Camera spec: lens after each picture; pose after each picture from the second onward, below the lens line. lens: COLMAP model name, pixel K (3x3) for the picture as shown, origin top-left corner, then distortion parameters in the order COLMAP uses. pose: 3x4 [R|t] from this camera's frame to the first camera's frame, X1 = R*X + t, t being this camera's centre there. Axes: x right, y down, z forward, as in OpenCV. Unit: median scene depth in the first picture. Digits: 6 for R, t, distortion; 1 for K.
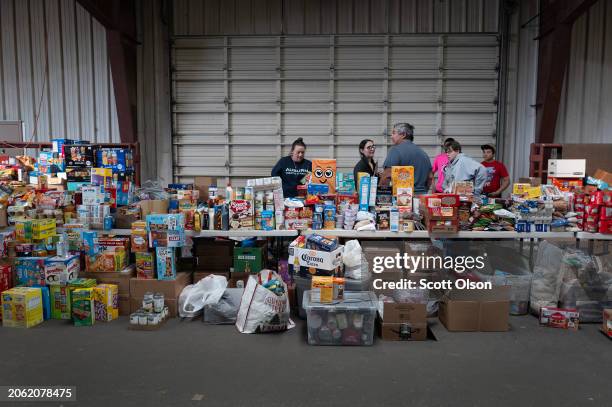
lens RADIAL K [[465.3, 0, 306.0], [0, 465.3, 203.5], [0, 0, 1]] dist [-0.048719, 0.069083]
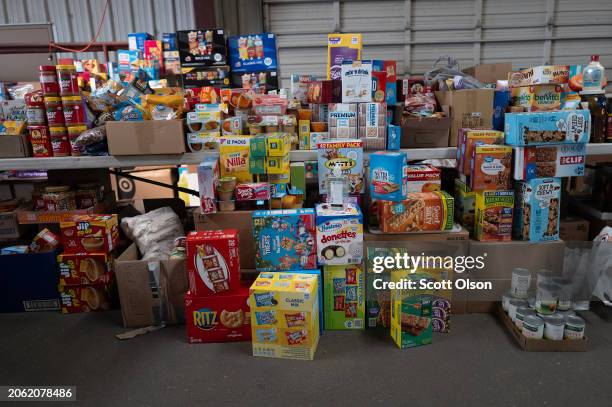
lens RADIAL K [[465.3, 0, 306.0], [0, 465.3, 203.5], [0, 0, 1]] dist [-0.048719, 0.069083]
pose [[0.998566, -0.043535, 0.031171, -0.572165], [0.038813, 0.989571, 0.138715, 0.041981], [-0.036885, -0.137306, 0.989842, 0.510165]]
